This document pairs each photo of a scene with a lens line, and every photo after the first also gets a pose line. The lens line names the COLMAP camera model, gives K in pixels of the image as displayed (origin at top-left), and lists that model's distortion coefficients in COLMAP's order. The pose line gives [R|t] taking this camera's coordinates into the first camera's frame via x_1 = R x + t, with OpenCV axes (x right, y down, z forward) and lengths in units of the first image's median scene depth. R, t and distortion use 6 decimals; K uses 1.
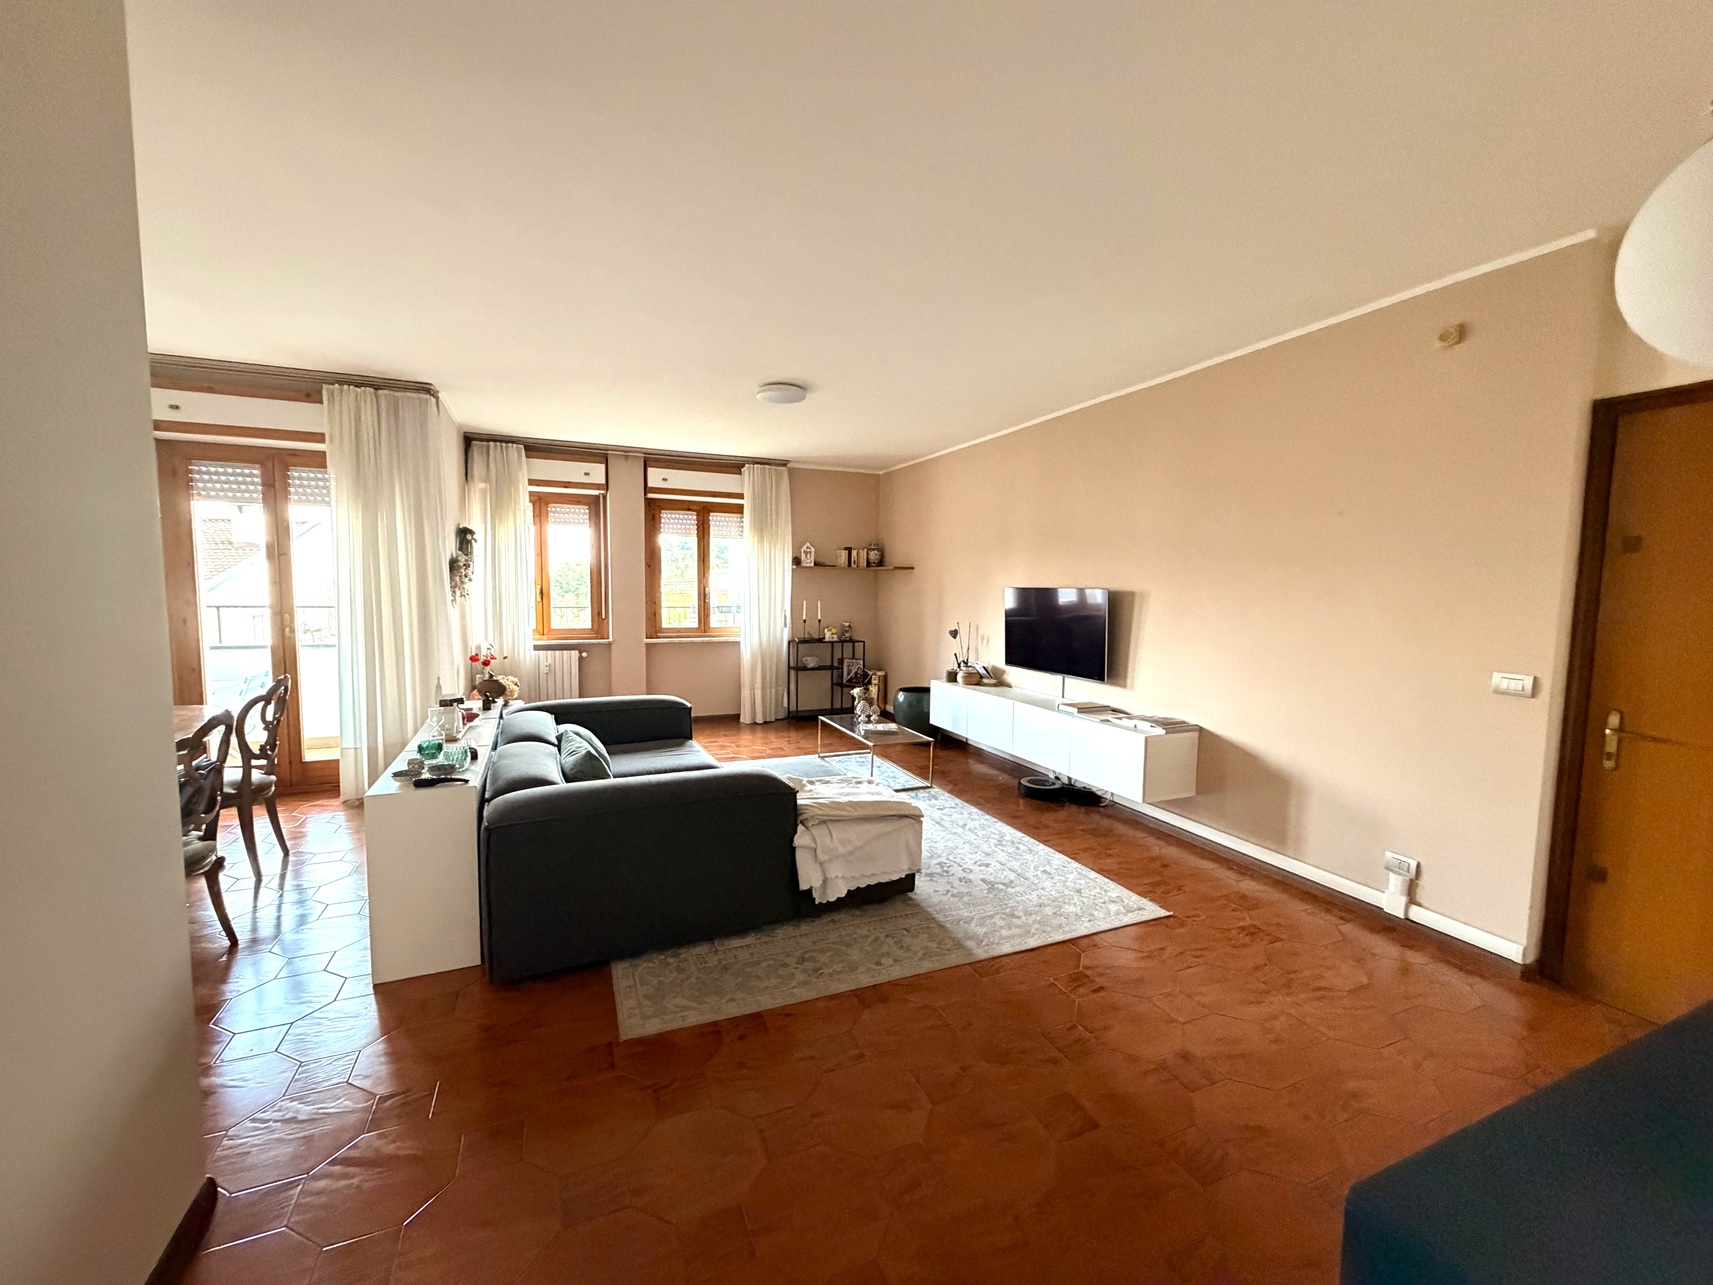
lens RADIAL K [[683.0, 0, 852.9], [0, 683.0, 643.5], [0, 0, 1]] dist [-0.000798, -0.000050]
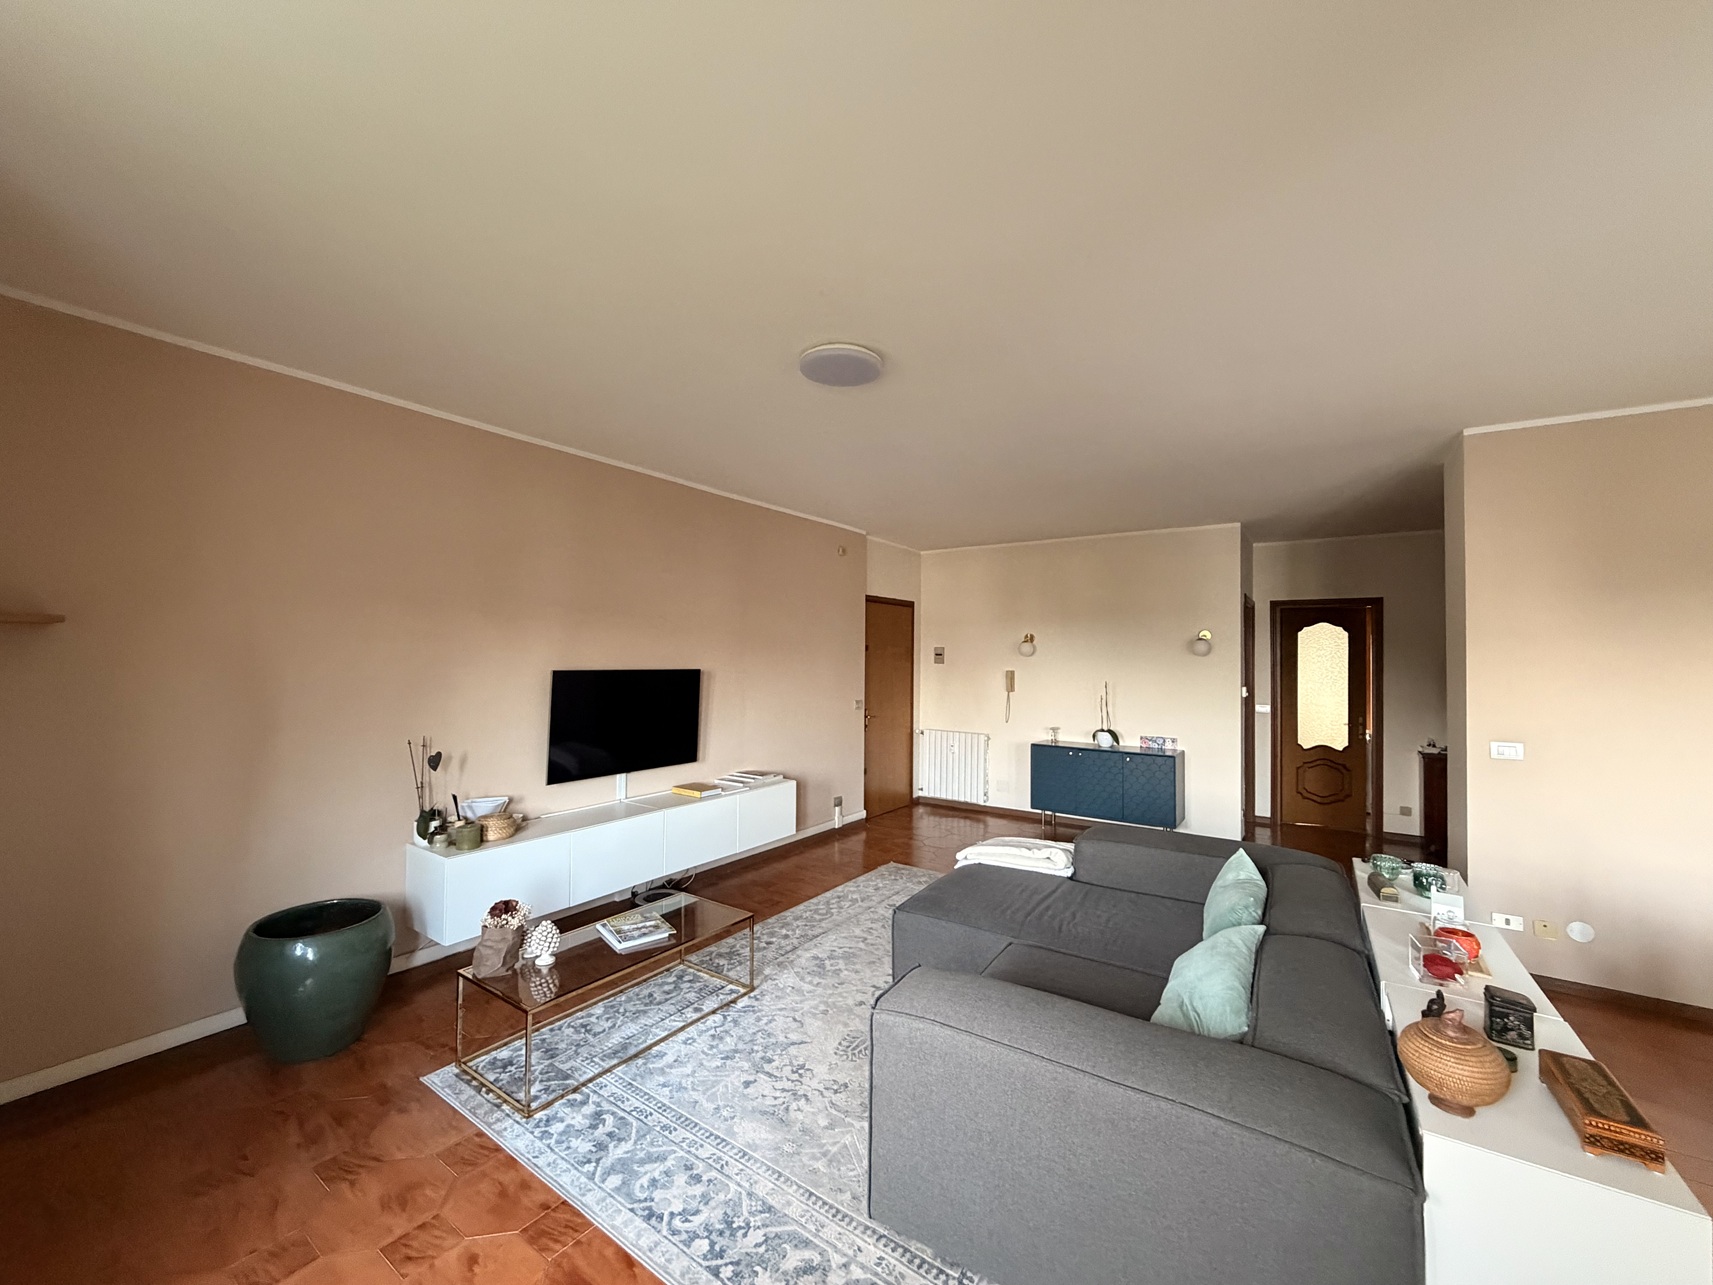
lens RADIAL K [[683.0, 0, 852.9], [0, 683.0, 643.5], [0, 0, 1]] dist [-0.000798, -0.000050]
pose [[-0.528869, -0.004622, 0.848691, -0.432624], [0.051577, 0.997962, 0.037576, -0.099922], [-0.847135, 0.063646, -0.527552, 0.922571]]
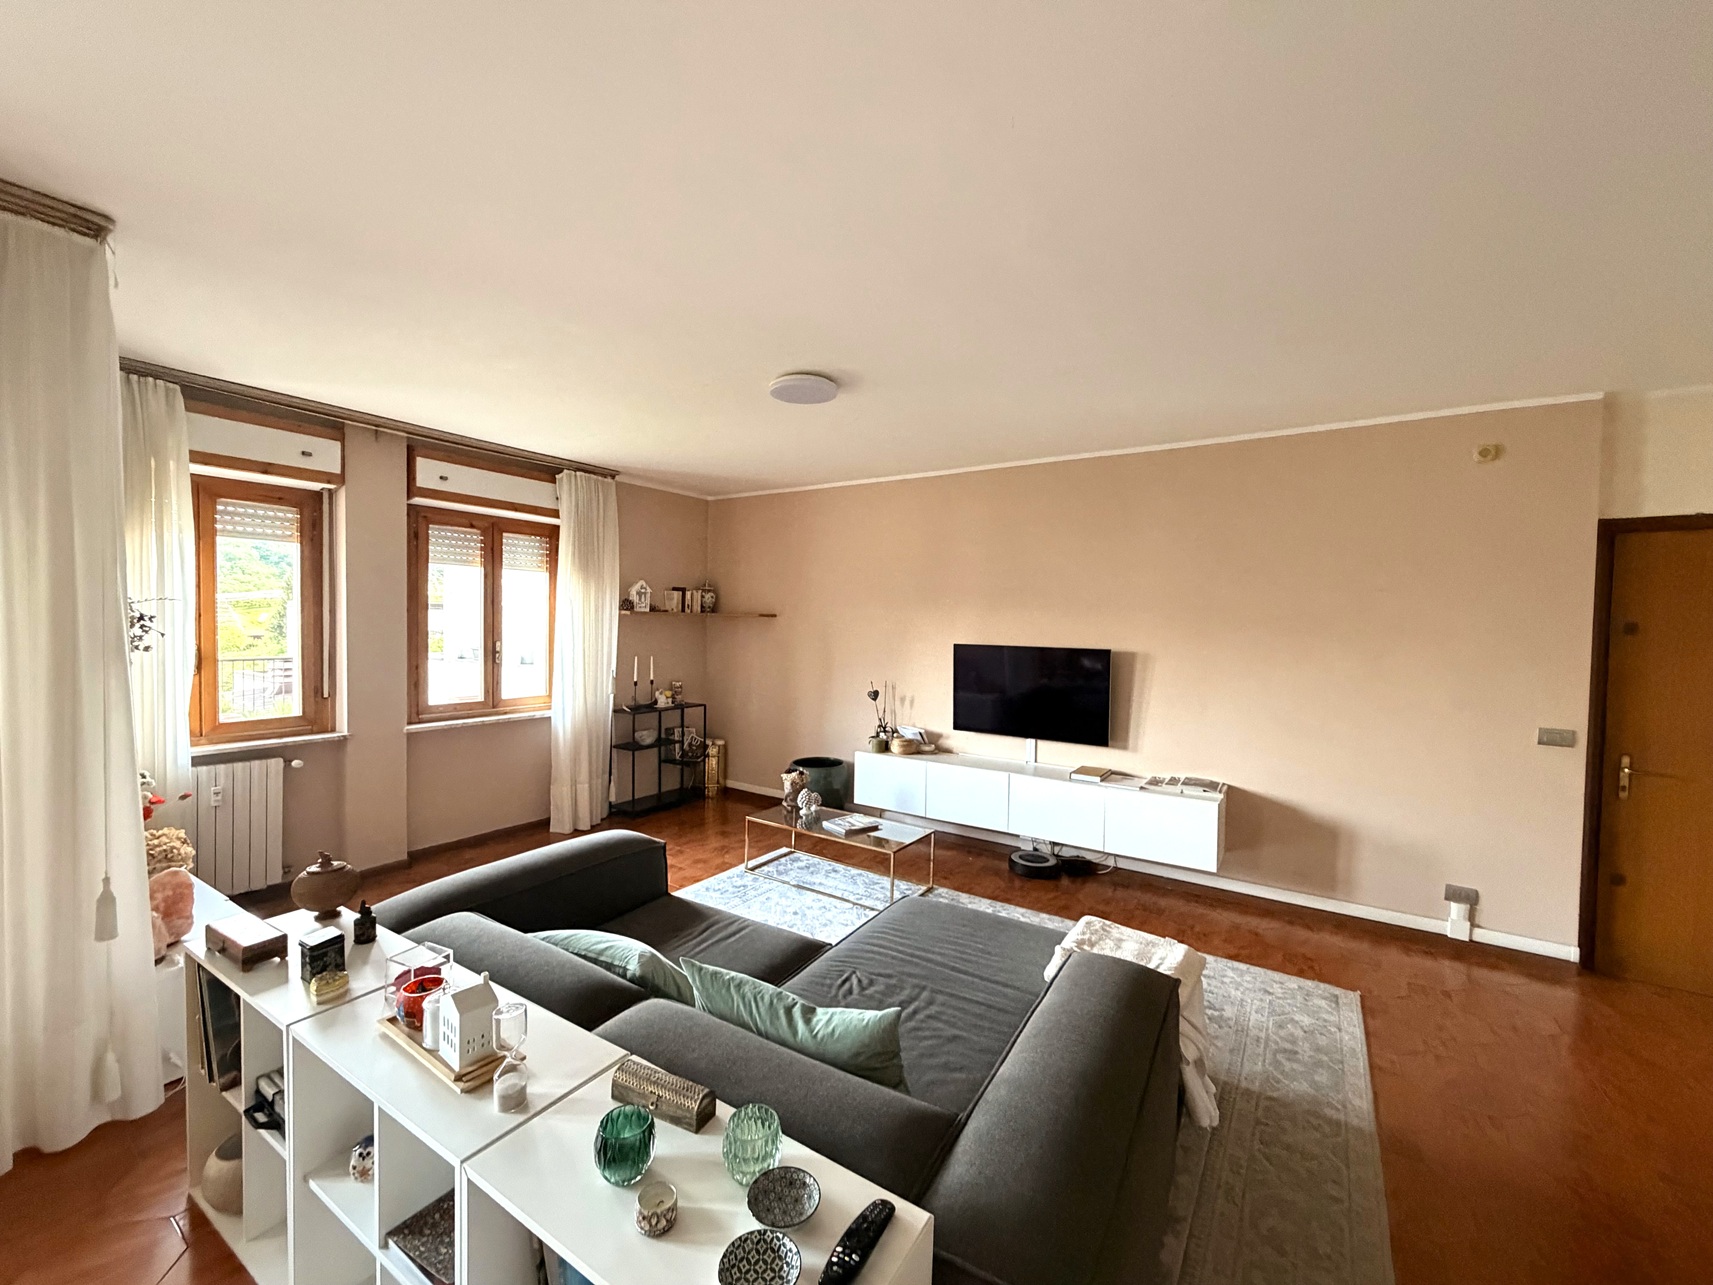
lens RADIAL K [[683.0, 0, 852.9], [0, 683.0, 643.5], [0, 0, 1]] dist [-0.000798, -0.000050]
pose [[0.836839, -0.015095, 0.547241, -0.321261], [0.038961, 0.998727, -0.032031, -0.049376], [-0.546060, 0.048126, 0.836362, 0.263295]]
